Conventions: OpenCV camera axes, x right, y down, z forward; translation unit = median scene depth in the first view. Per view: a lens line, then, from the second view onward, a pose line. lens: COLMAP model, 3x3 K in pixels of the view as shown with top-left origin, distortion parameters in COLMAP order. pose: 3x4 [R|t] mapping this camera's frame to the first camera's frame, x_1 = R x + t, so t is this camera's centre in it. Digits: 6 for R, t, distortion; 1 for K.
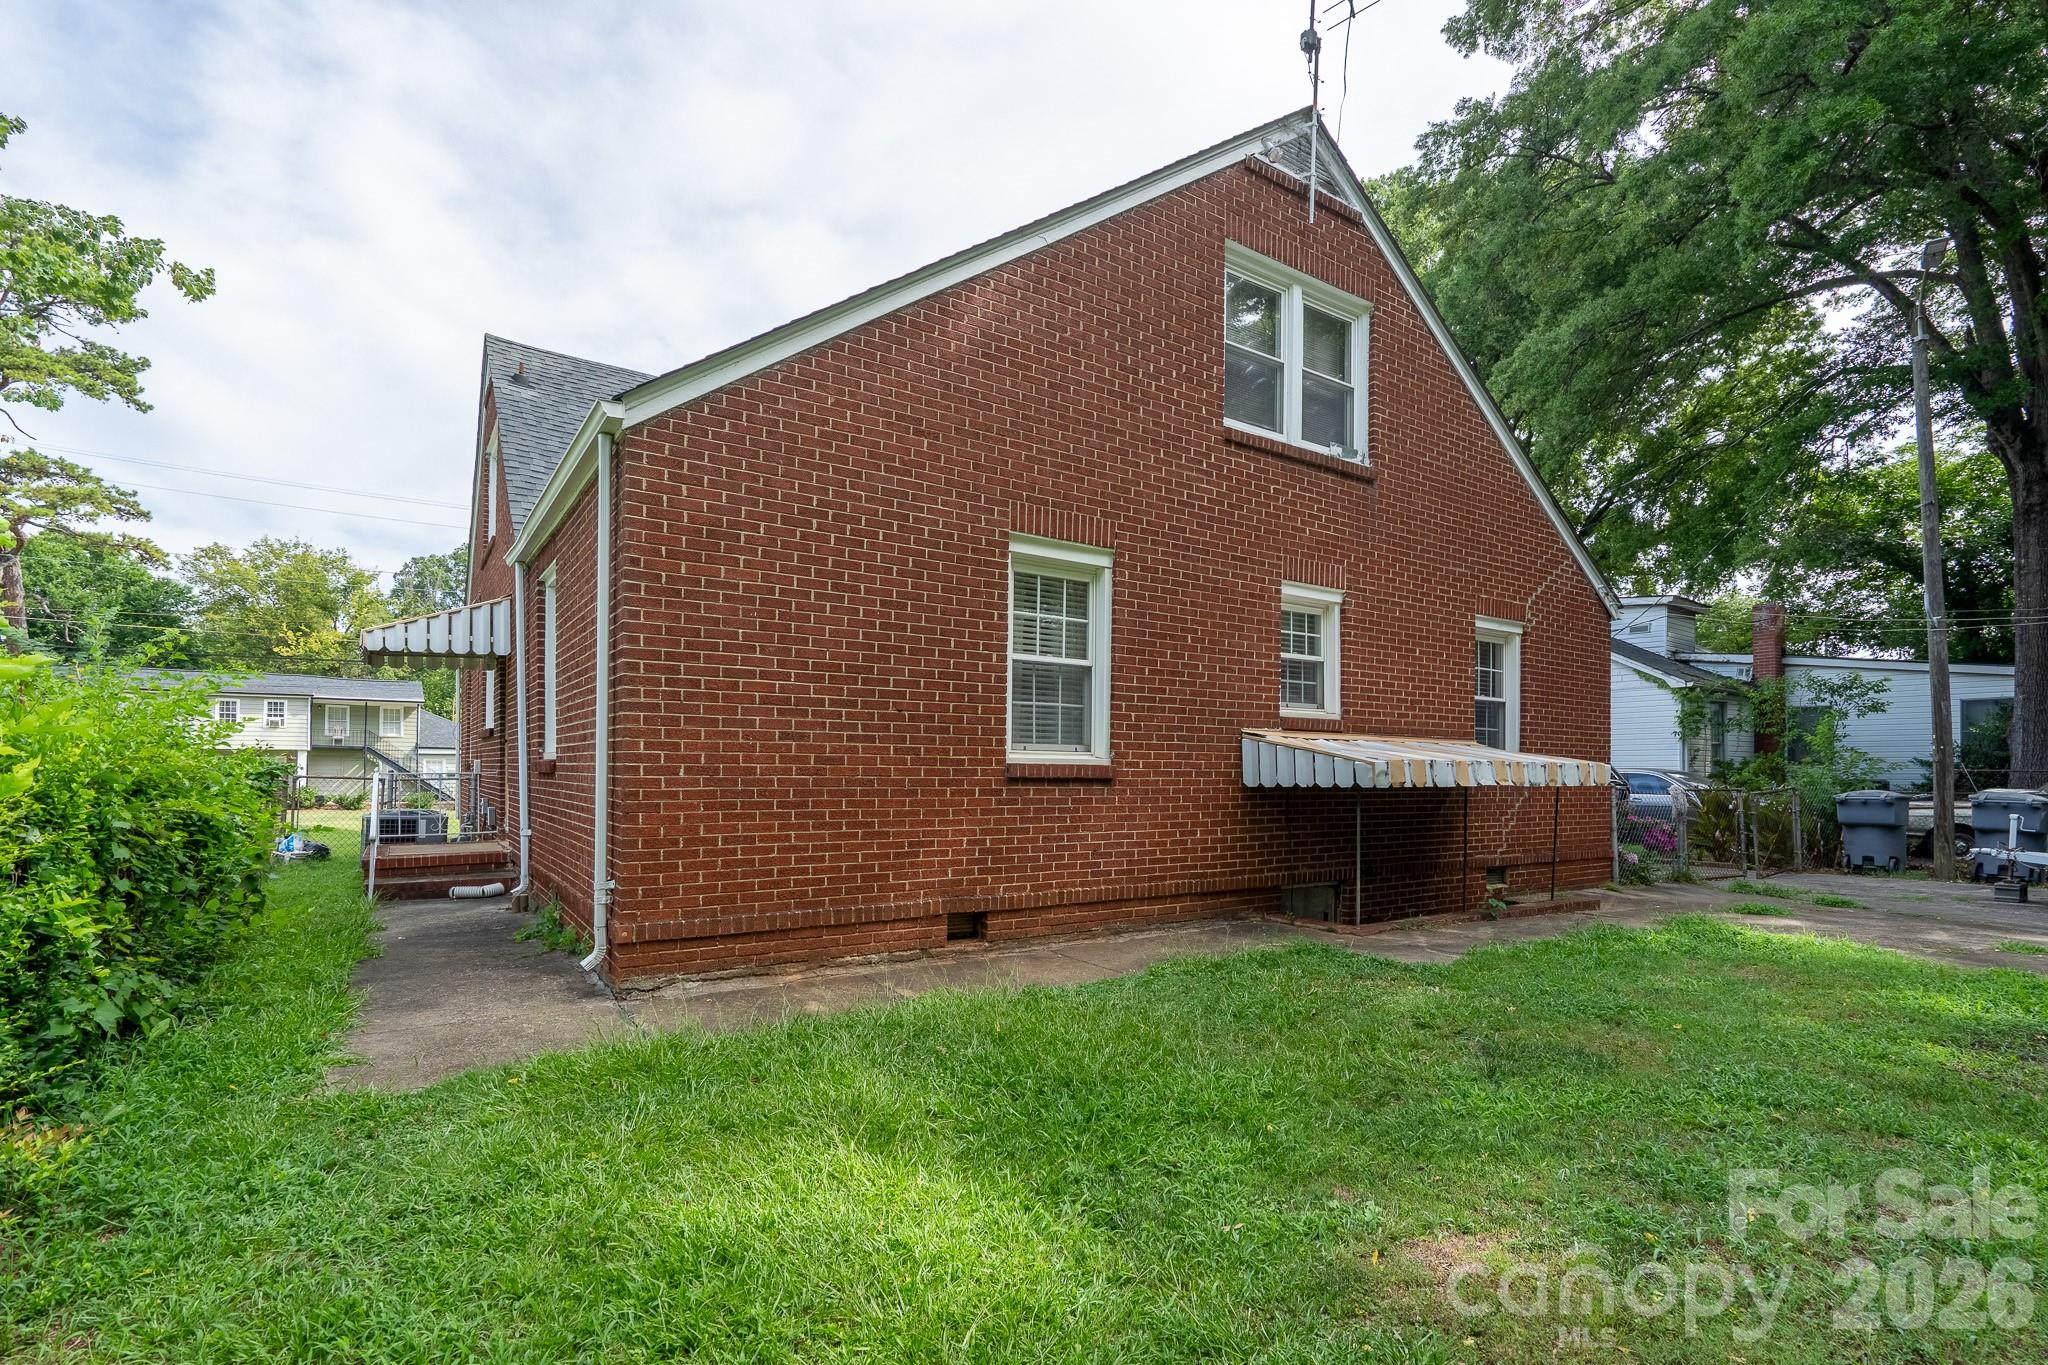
lens RADIAL K [[956.7, 0, 1021.2], [0, 956.7, 769.7], [0, 0, 1]] dist [-0.004999, -0.000502]
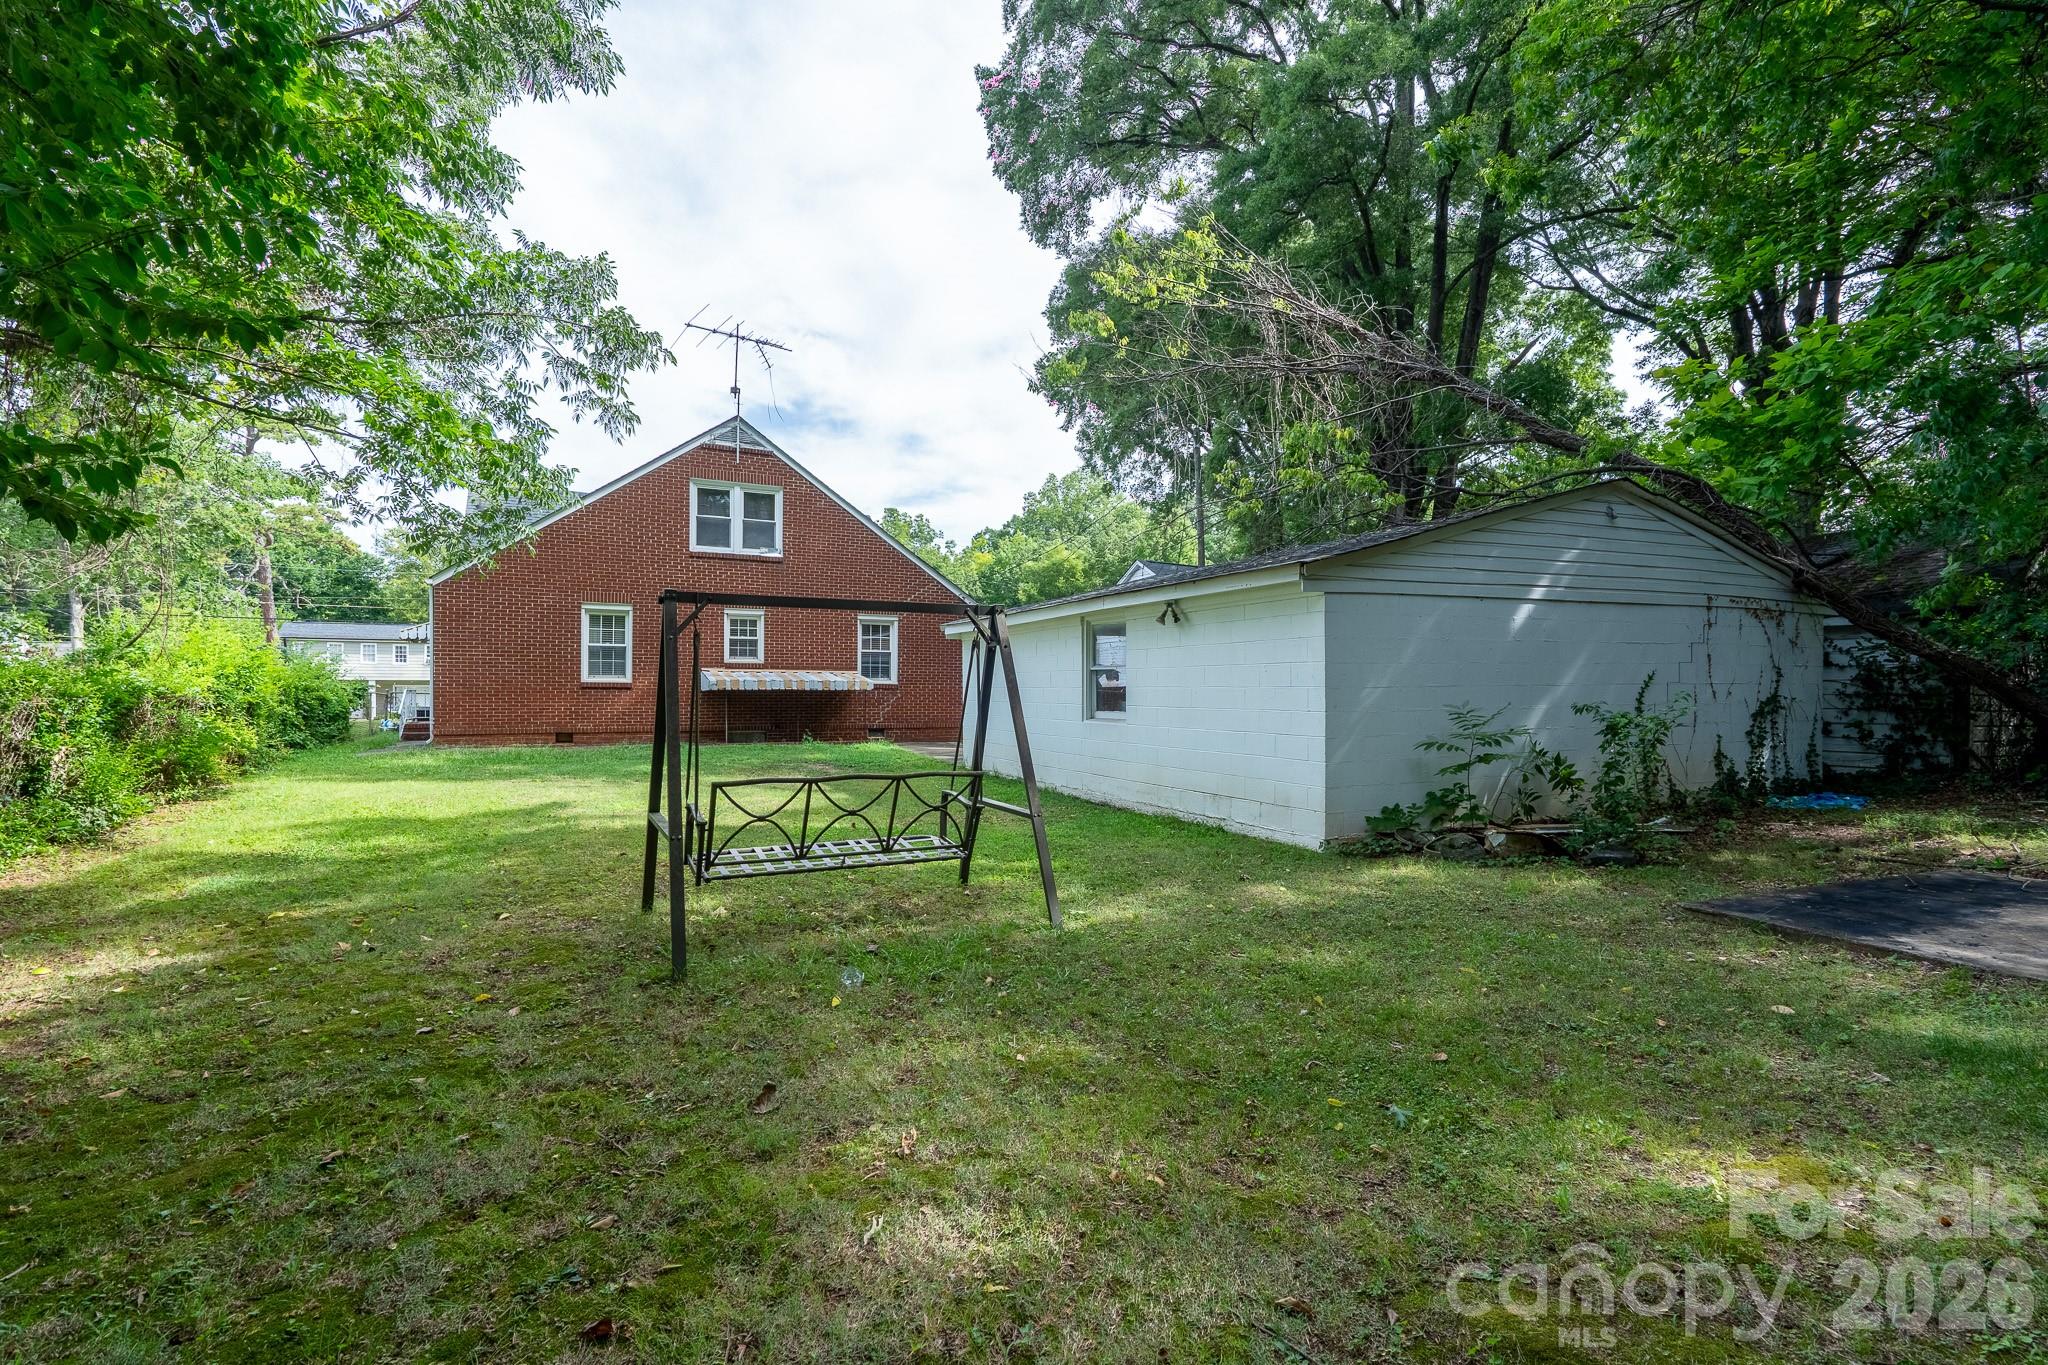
lens RADIAL K [[939.3, 0, 1015.8], [0, 939.3, 696.9], [0, 0, 1]] dist [-0.001980, -0.000047]
pose [[0.990537, -0.009070, -0.136949, 1.344383], [0.009656, 0.999947, 0.003610, 0.031592], [0.136909, -0.004899, 0.990572, -1.313299]]
